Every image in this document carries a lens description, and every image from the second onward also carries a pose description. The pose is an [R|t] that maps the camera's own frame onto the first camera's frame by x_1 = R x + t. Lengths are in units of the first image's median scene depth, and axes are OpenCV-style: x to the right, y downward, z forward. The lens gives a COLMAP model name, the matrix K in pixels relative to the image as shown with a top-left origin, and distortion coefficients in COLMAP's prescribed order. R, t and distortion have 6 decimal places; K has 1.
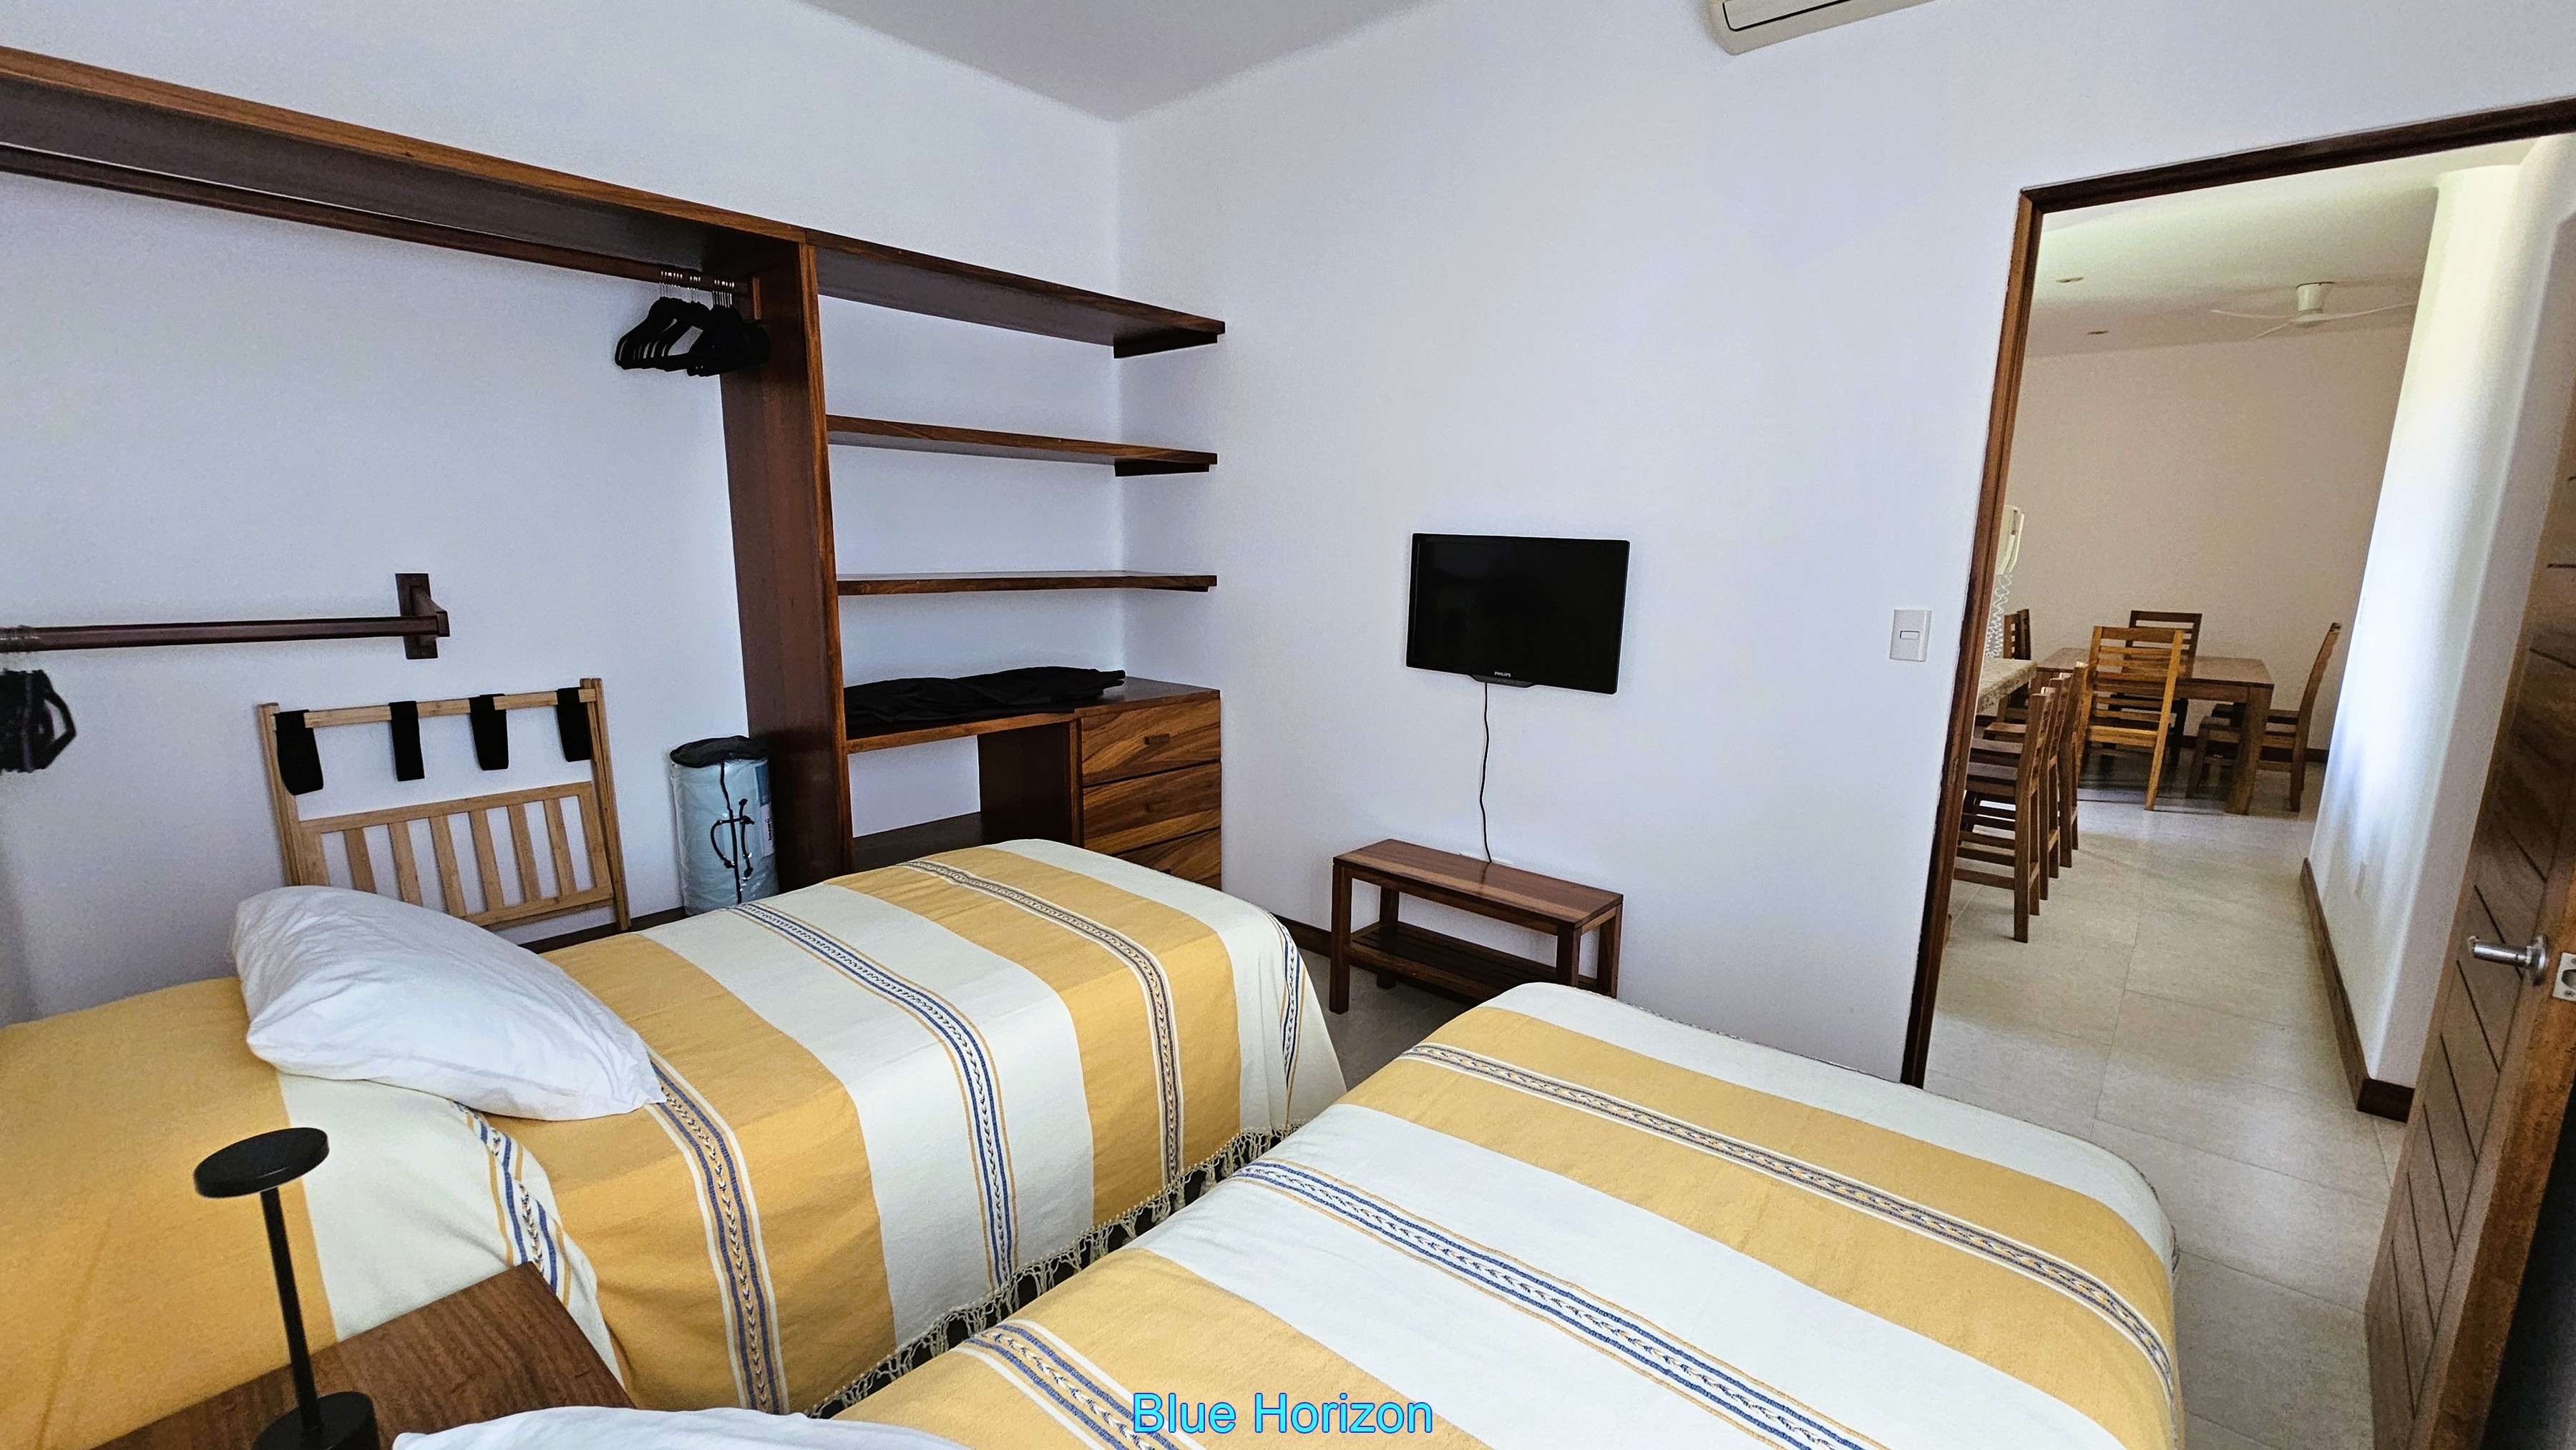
lens RADIAL K [[1029.1, 0, 1281.1], [0, 1029.1, 735.4], [0, 0, 1]] dist [-0.000565, 0.000716]
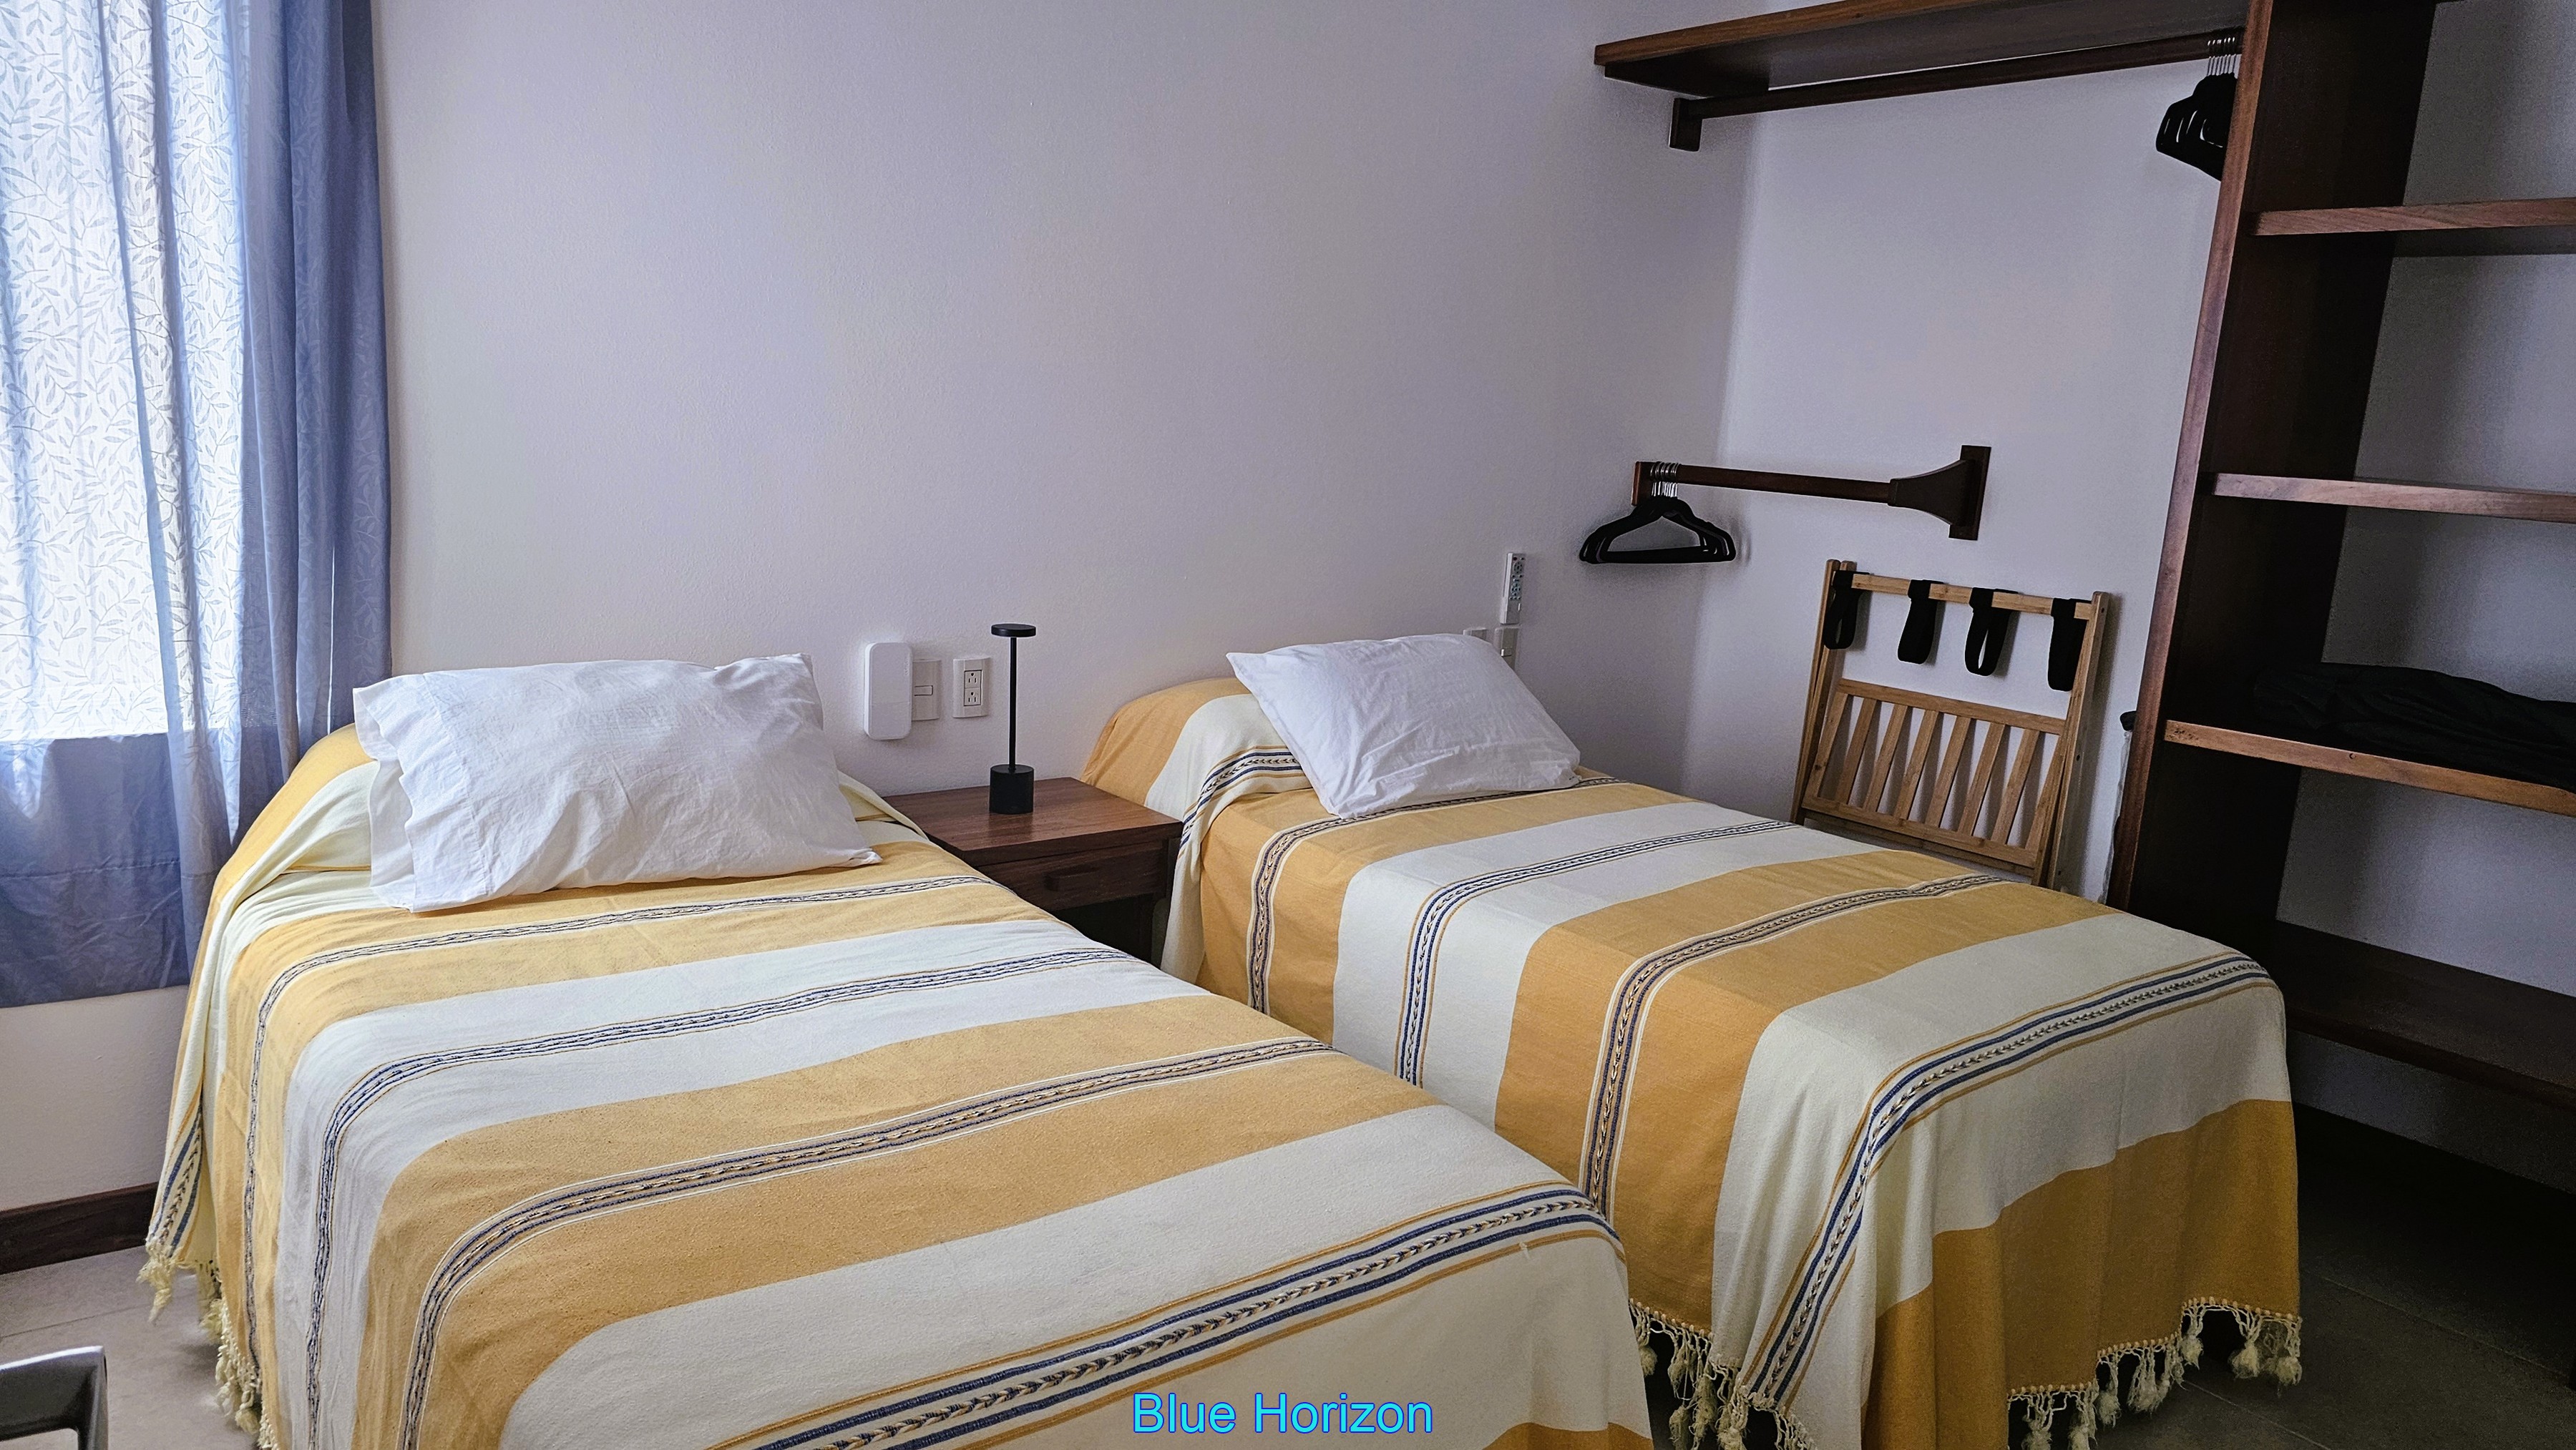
lens RADIAL K [[1706.9, 0, 1256.6], [0, 1706.9, 731.8], [0, 0, 1]] dist [0.046611, -0.054870]
pose [[-0.202063, 0.168537, -0.964762, 0.831904], [-0.235214, 0.947899, 0.214855, -0.095990], [0.950708, 0.270339, -0.151893, 0.712234]]
